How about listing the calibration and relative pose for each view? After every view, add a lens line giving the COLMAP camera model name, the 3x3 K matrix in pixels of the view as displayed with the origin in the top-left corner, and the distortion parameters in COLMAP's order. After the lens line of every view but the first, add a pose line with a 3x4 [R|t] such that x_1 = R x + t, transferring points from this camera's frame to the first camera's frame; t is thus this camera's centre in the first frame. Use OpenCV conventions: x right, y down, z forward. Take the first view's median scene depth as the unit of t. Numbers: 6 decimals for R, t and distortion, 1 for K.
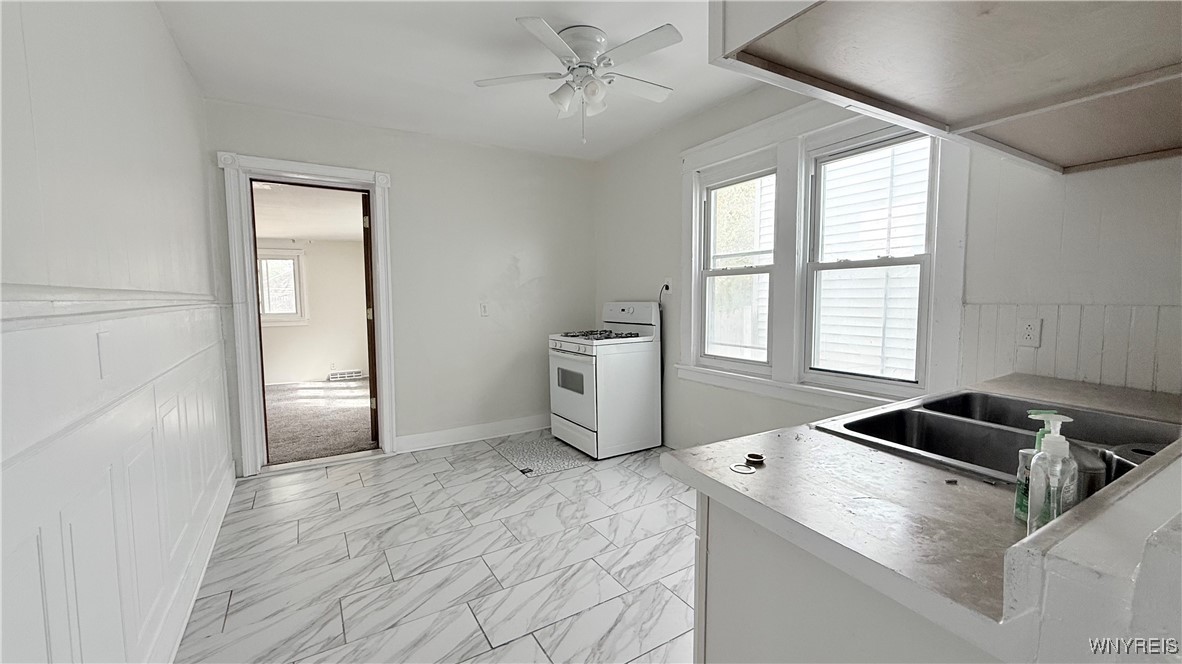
lens RADIAL K [[472.0, 0, 587.9], [0, 472.0, 334.5], [0, 0, 1]] dist [0.000384, 0.000622]
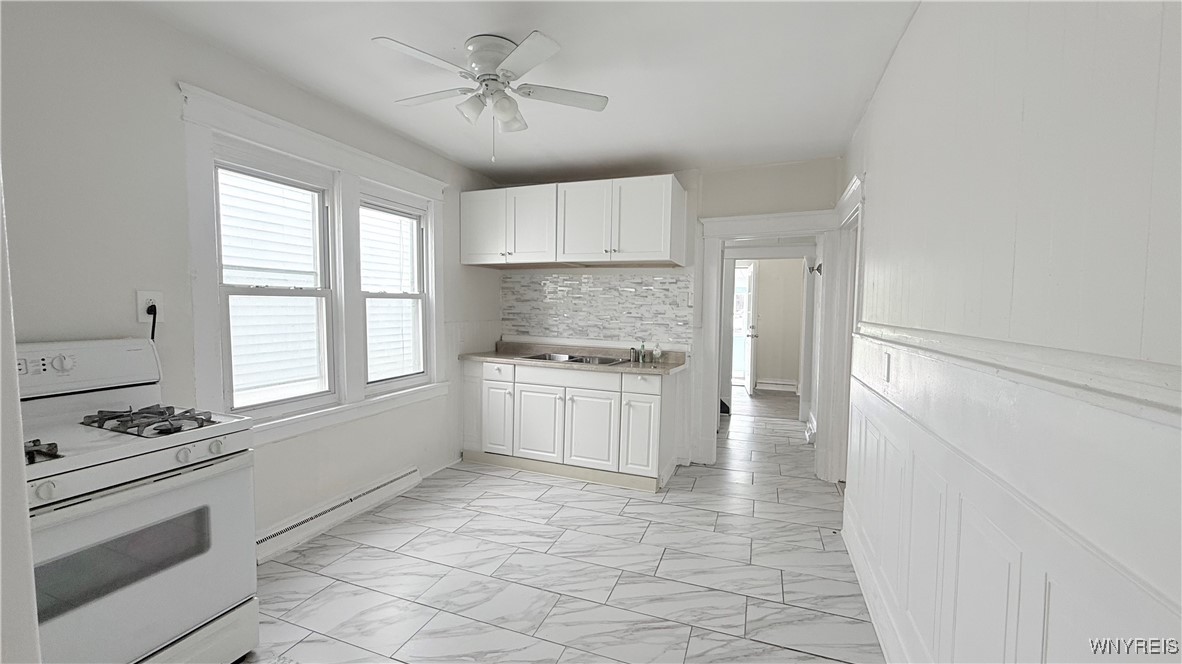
lens RADIAL K [[472.0, 0, 590.6], [0, 472.0, 339.4], [0, 0, 1]] dist [0.000384, 0.000622]
pose [[-0.626091, -0.055289, 0.777787, -0.698559], [0.055690, 0.991765, 0.115328, -0.126256], [-0.777758, 0.115521, -0.617857, 1.182302]]
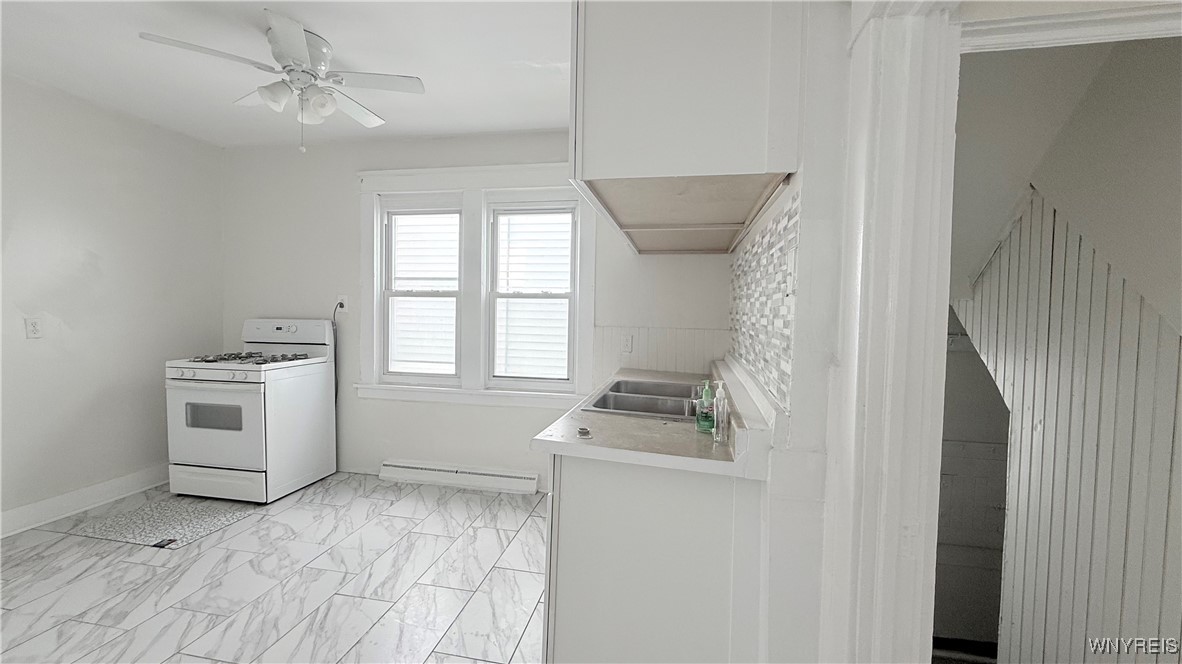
lens RADIAL K [[472.0, 0, 591.8], [0, 472.0, 335.5], [0, 0, 1]] dist [0.000384, 0.000622]
pose [[0.665096, -0.013146, 0.746643, -0.264795], [0.034378, 0.999324, -0.013028, -0.010193], [-0.745967, 0.034333, 0.665098, -0.023515]]
